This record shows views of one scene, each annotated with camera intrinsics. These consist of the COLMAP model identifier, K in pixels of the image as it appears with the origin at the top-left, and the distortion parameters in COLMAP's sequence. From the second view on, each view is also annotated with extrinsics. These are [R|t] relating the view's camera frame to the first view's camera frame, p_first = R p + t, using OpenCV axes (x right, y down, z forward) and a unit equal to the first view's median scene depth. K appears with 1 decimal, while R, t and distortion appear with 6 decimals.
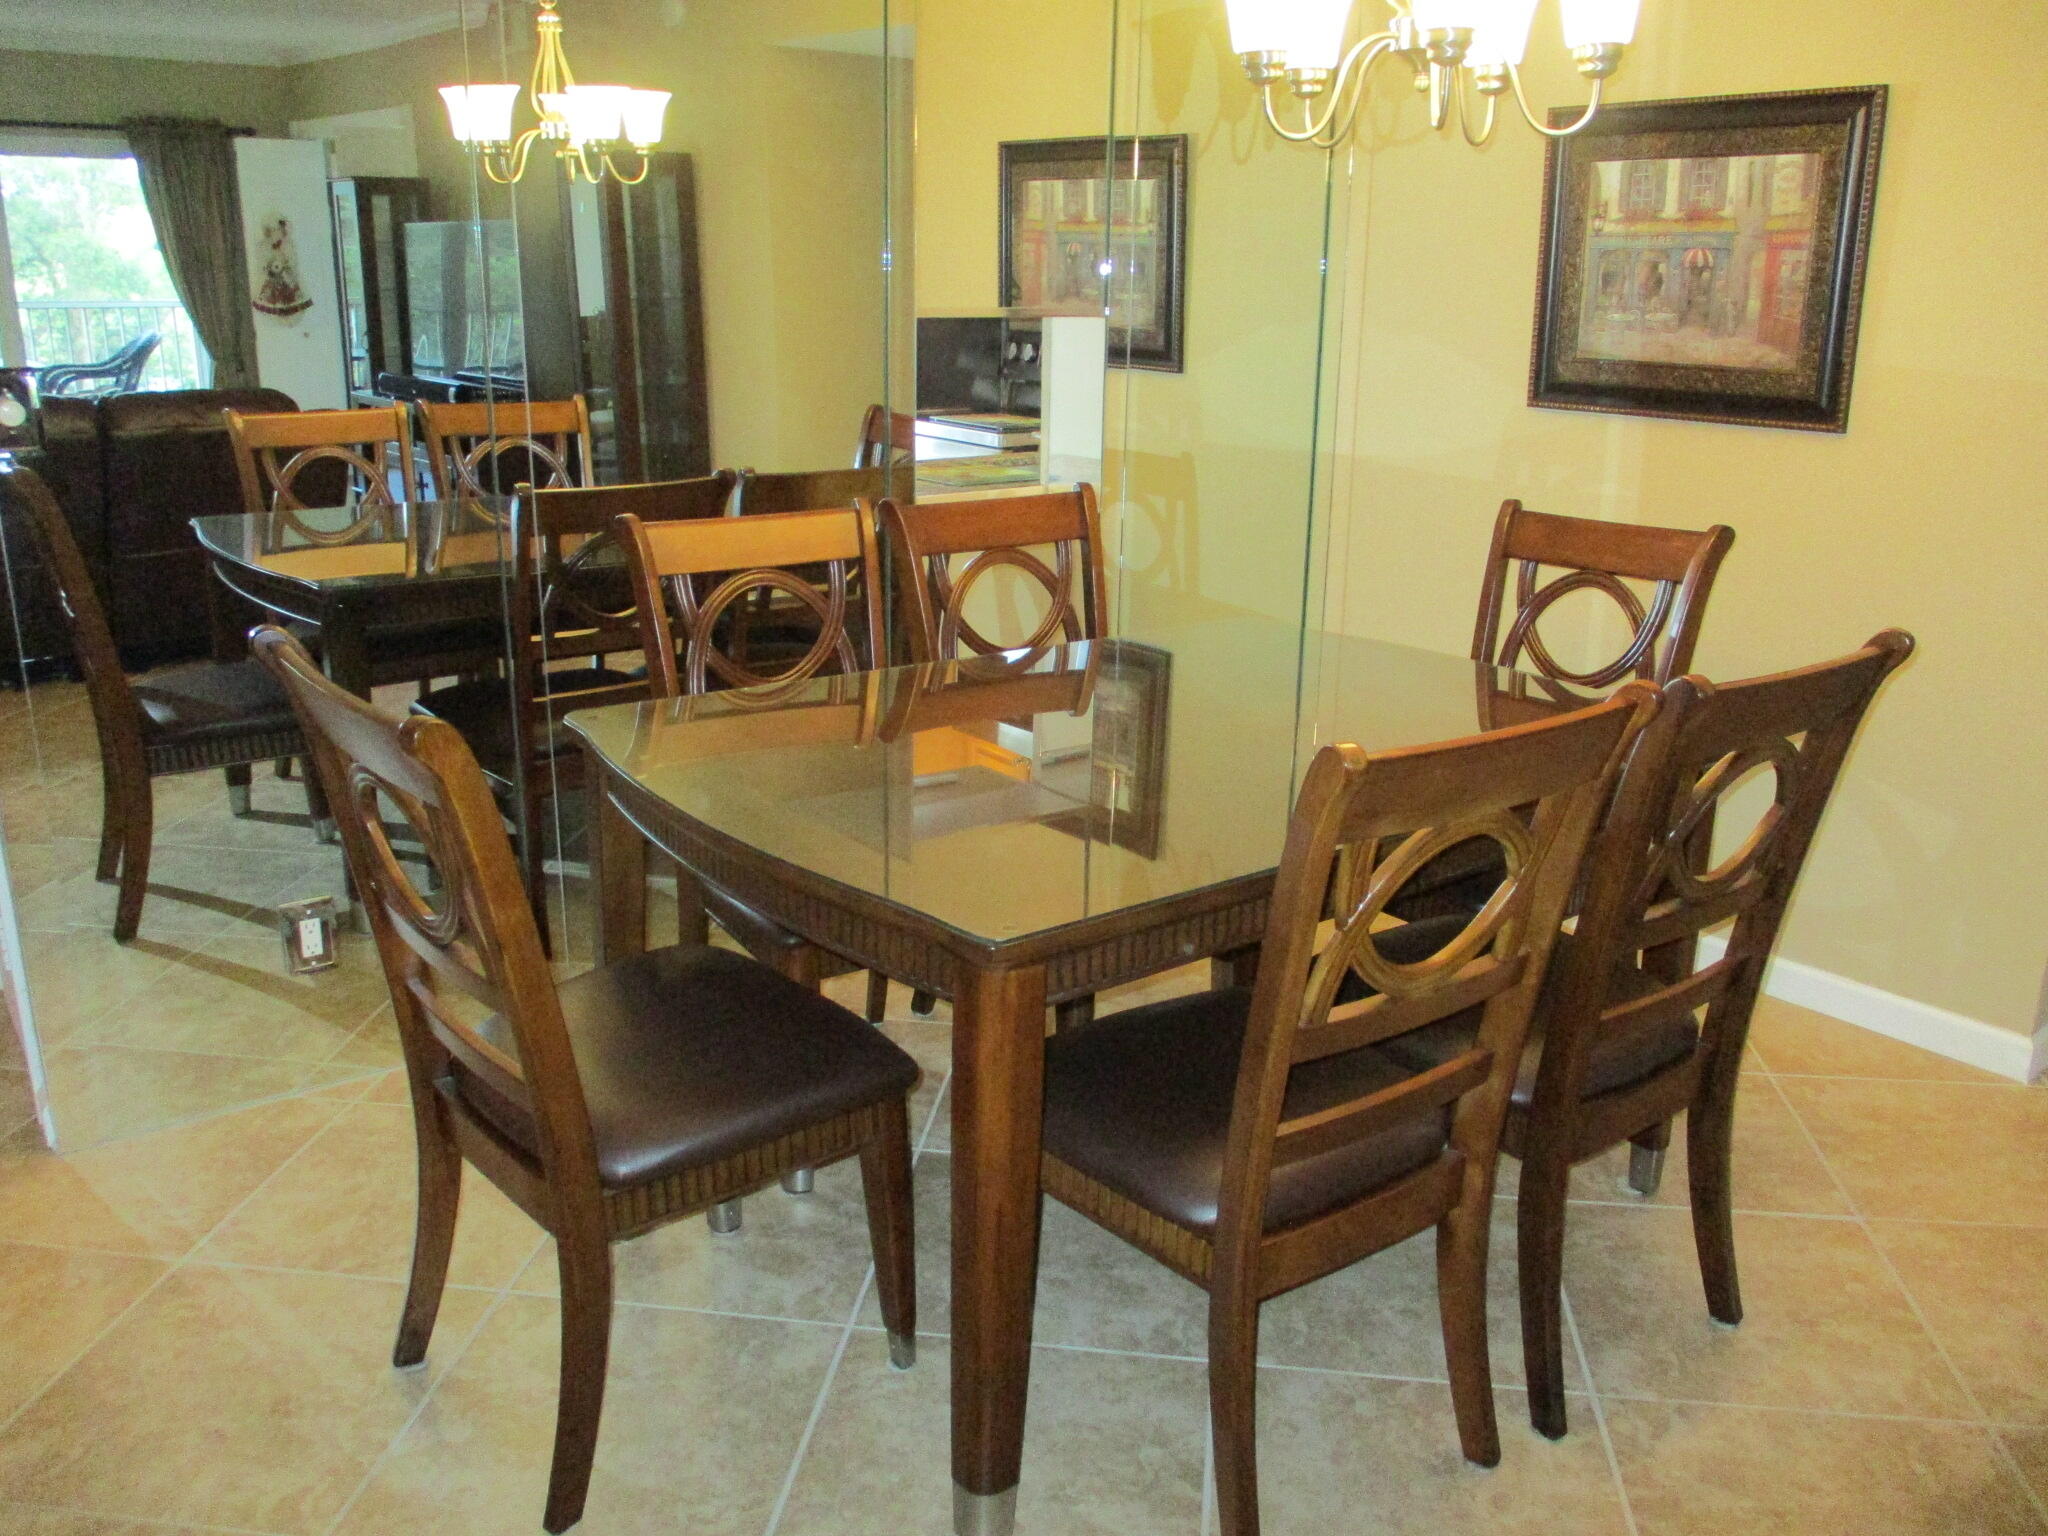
lens RADIAL K [[1690.9, 0, 1028.9], [0, 1690.9, 780.0], [0, 0, 1]] dist [-0.043538, 0.020568]
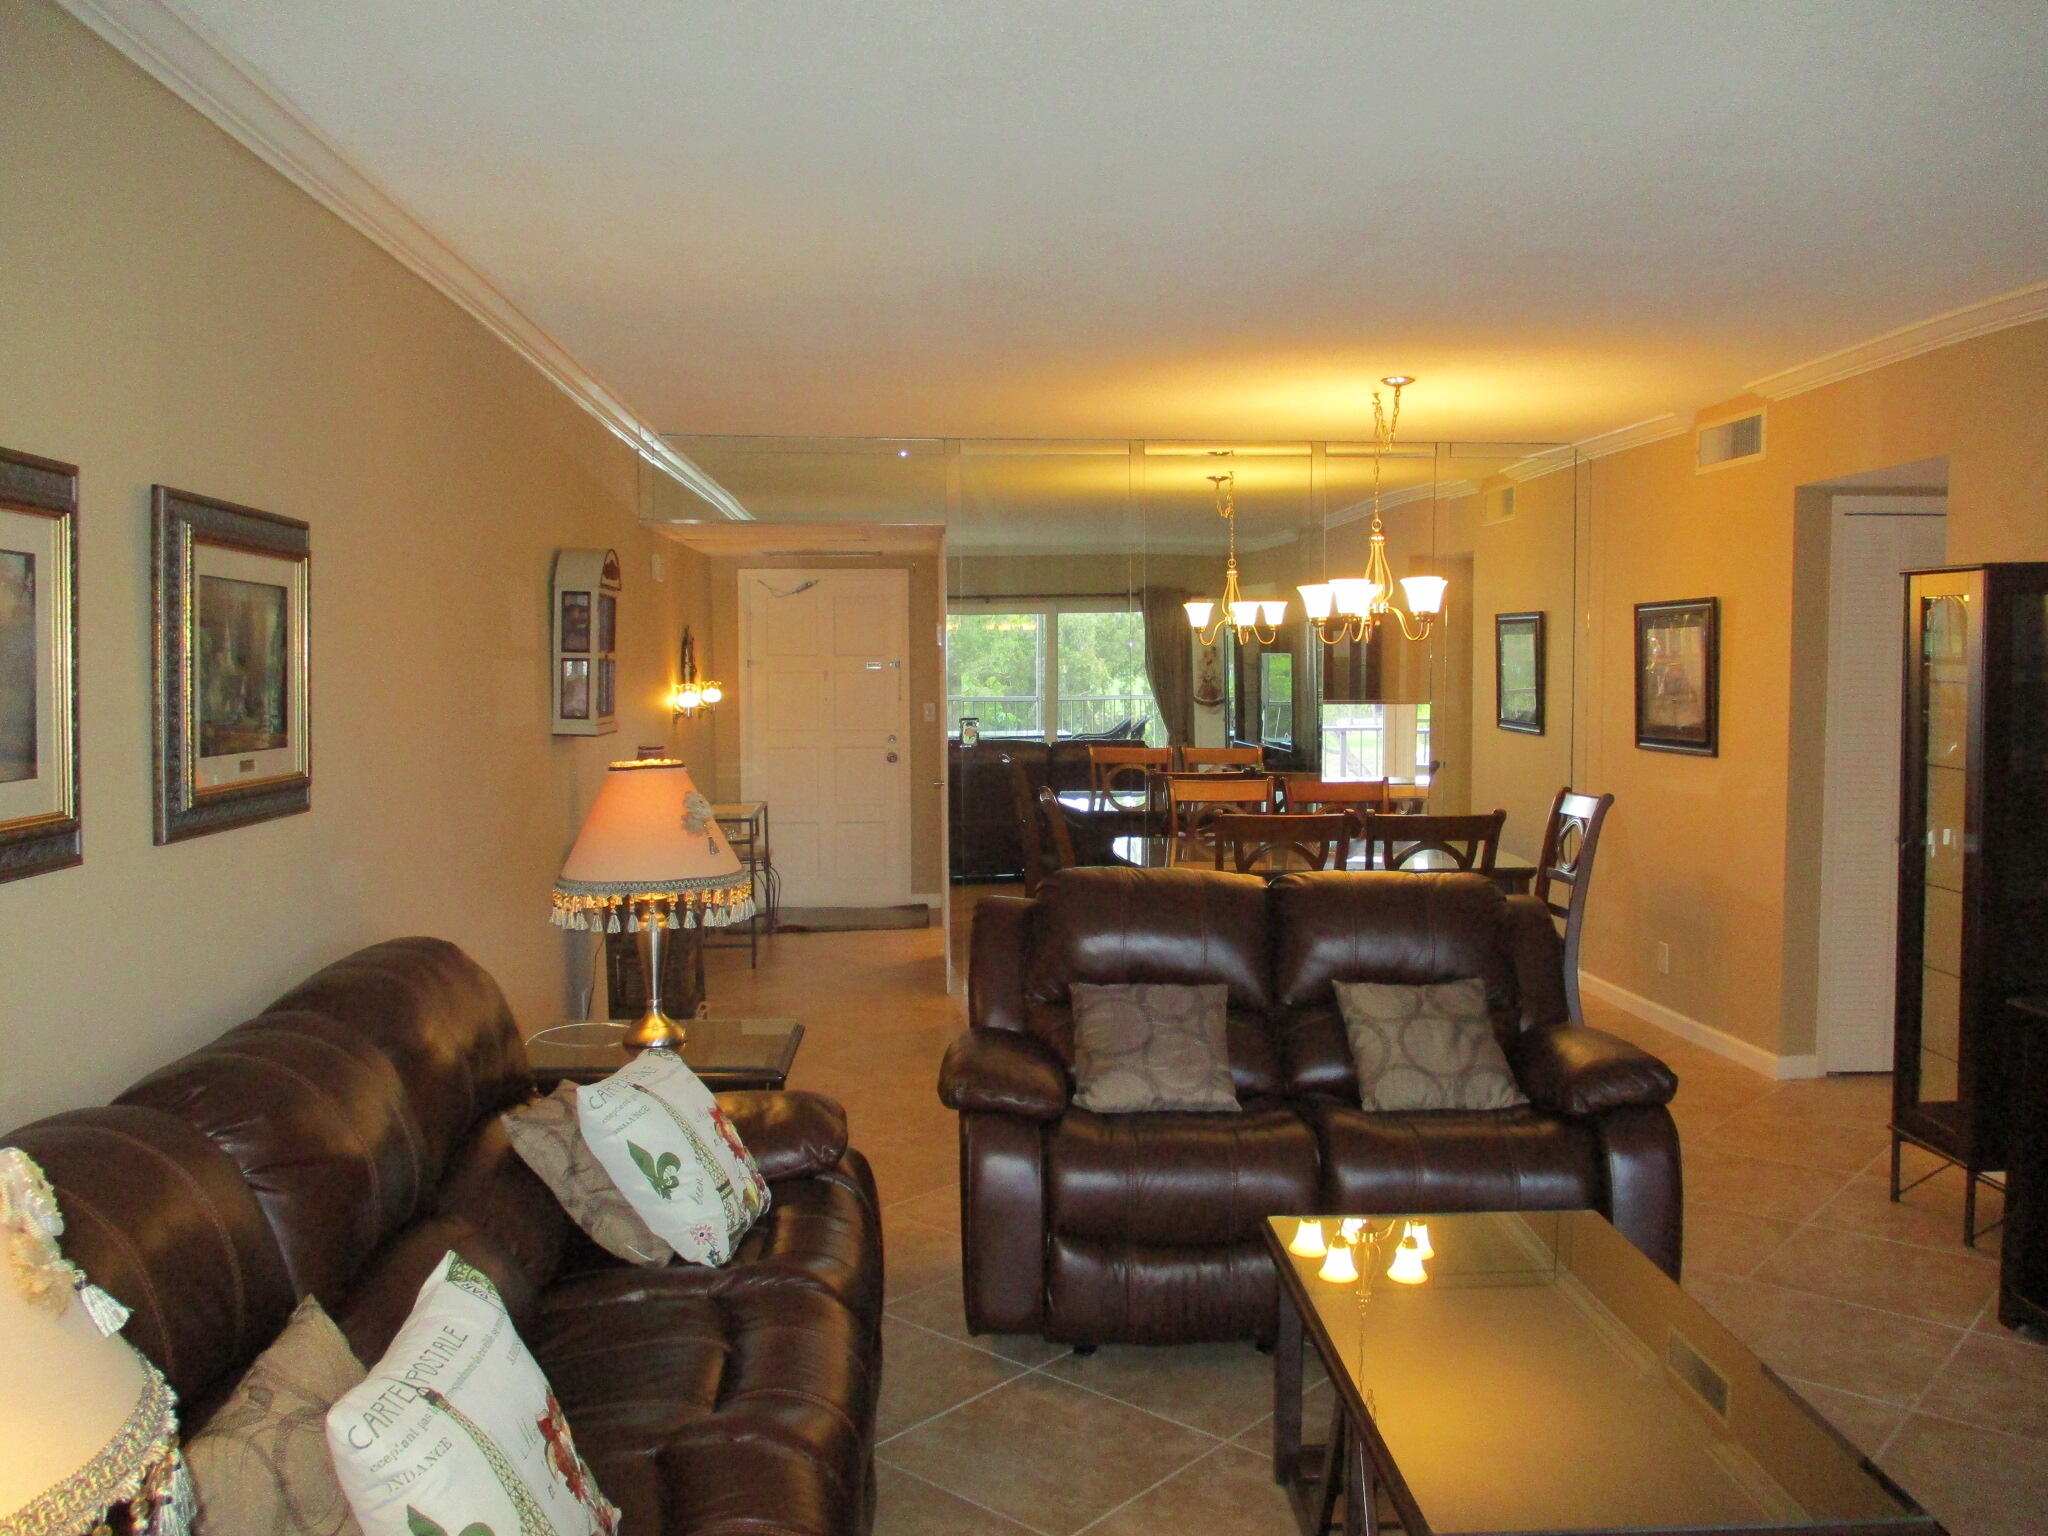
lens RADIAL K [[1690.9, 0, 1032.3], [0, 1690.9, 776.8], [0, 0, 1]] dist [-0.043538, 0.020568]
pose [[0.832989, 0.021764, -0.552862, 0.876240], [-0.147565, 0.971771, -0.184079, 0.301149], [0.533249, 0.234918, 0.812686, -1.052106]]
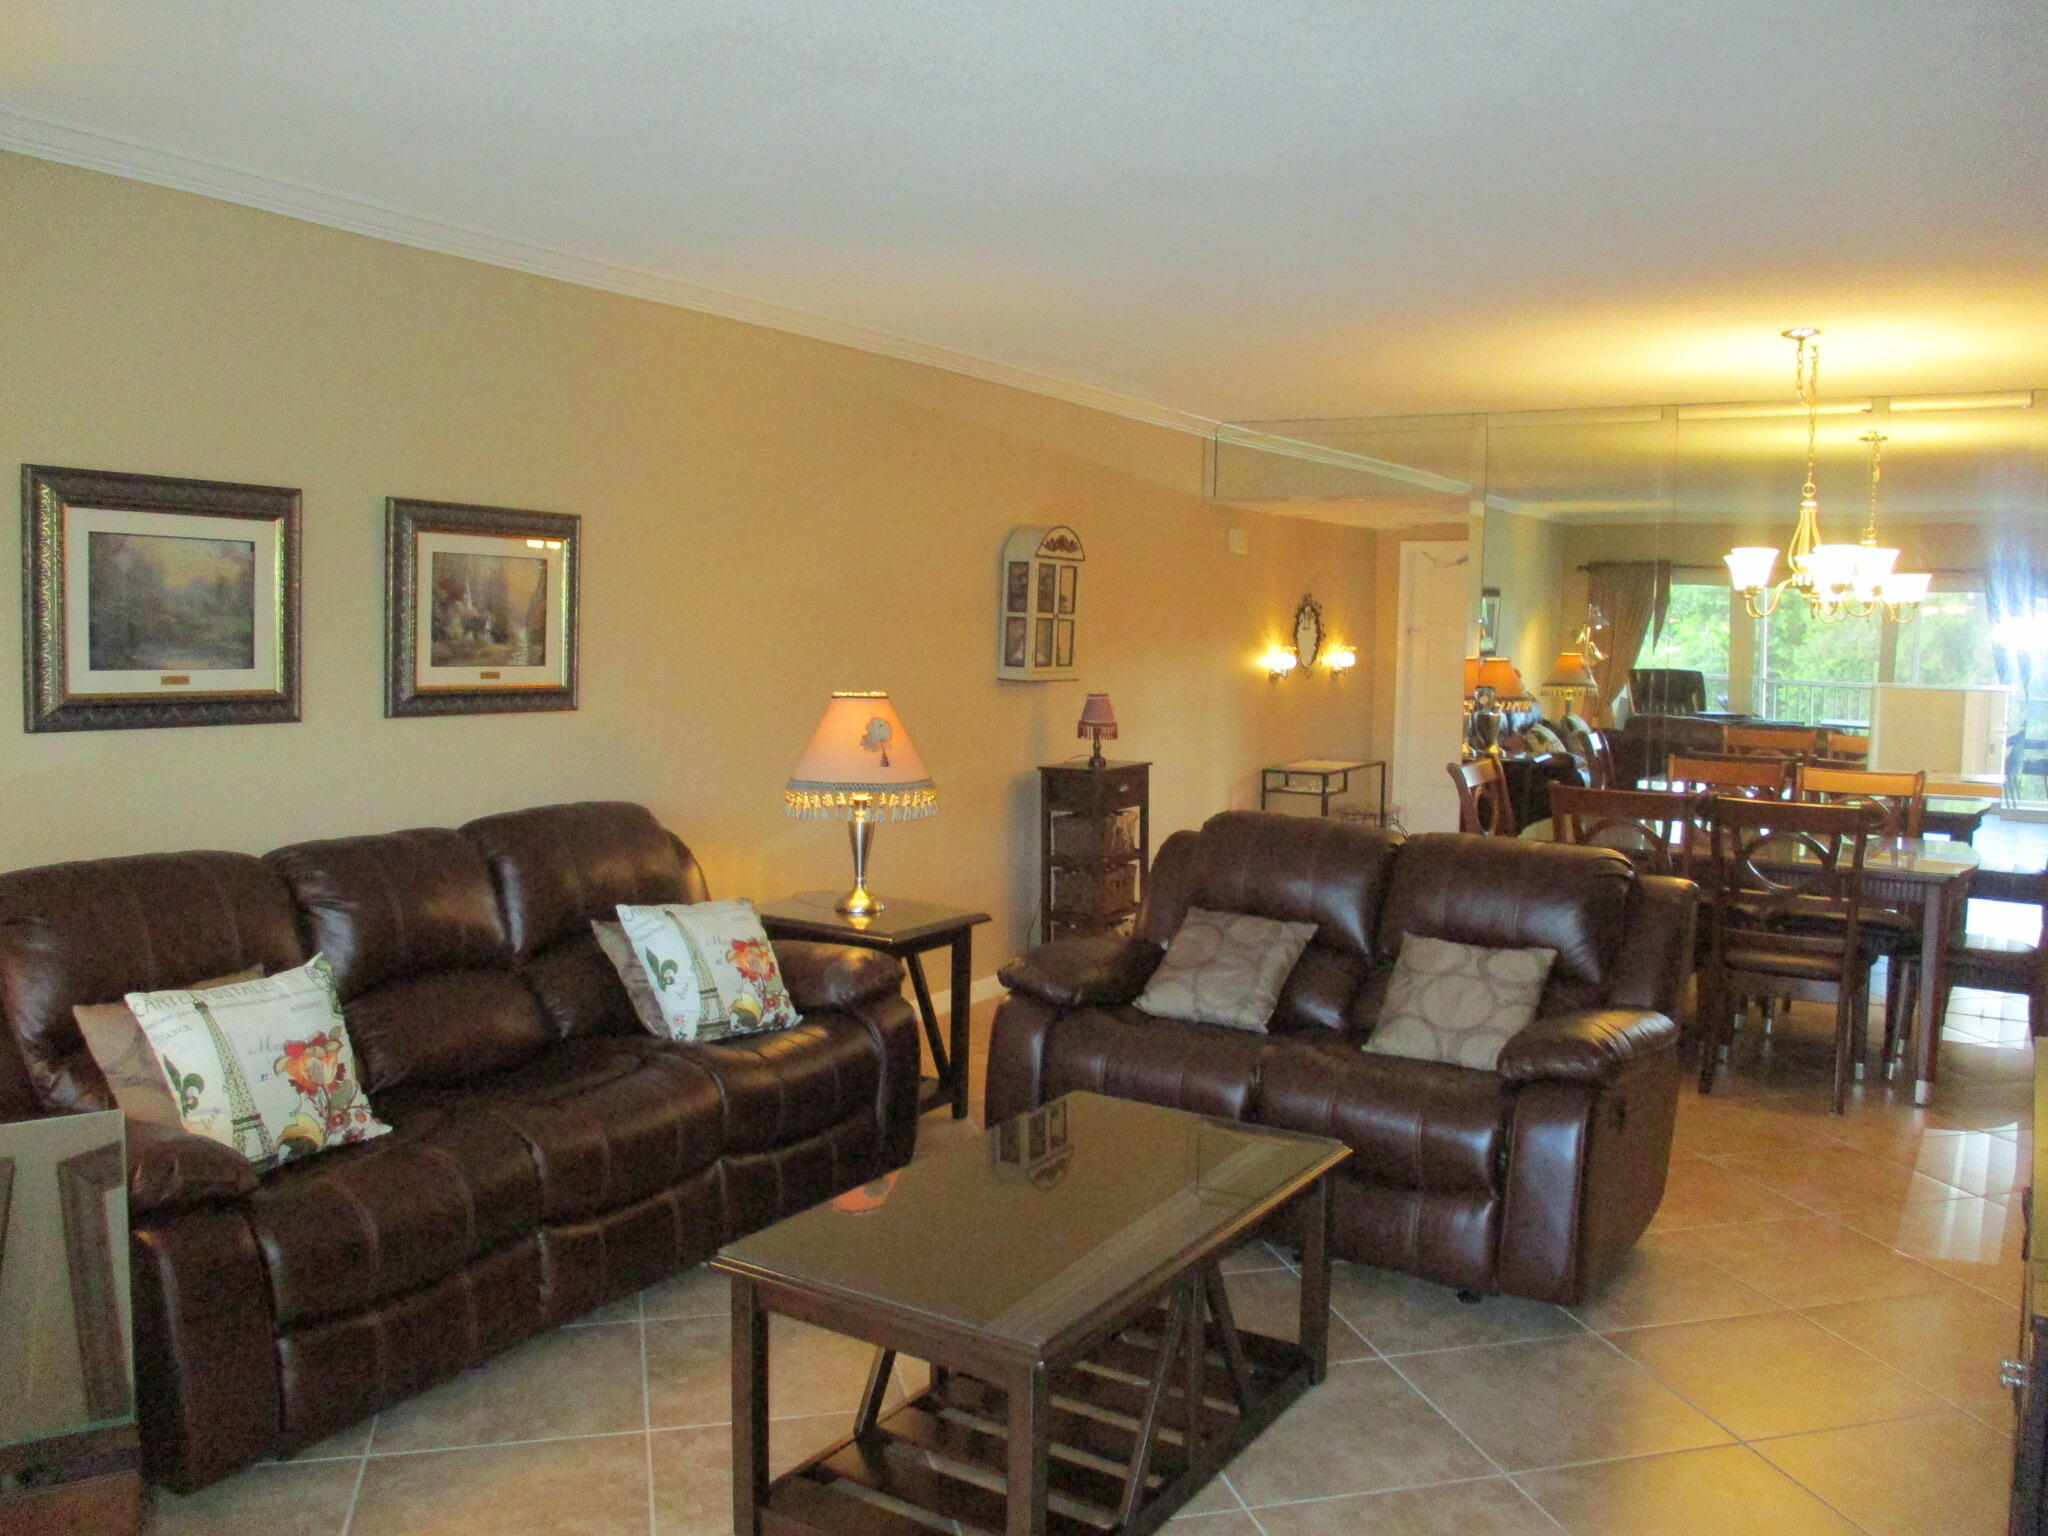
lens RADIAL K [[1690.9, 0, 1029.4], [0, 1690.9, 776.5], [0, 0, 1]] dist [-0.043538, 0.020568]
pose [[0.366025, 0.076319, -0.927470, 1.477340], [-0.284618, 0.958056, -0.033488, 0.194702], [0.886013, 0.276232, 0.372394, -0.657644]]
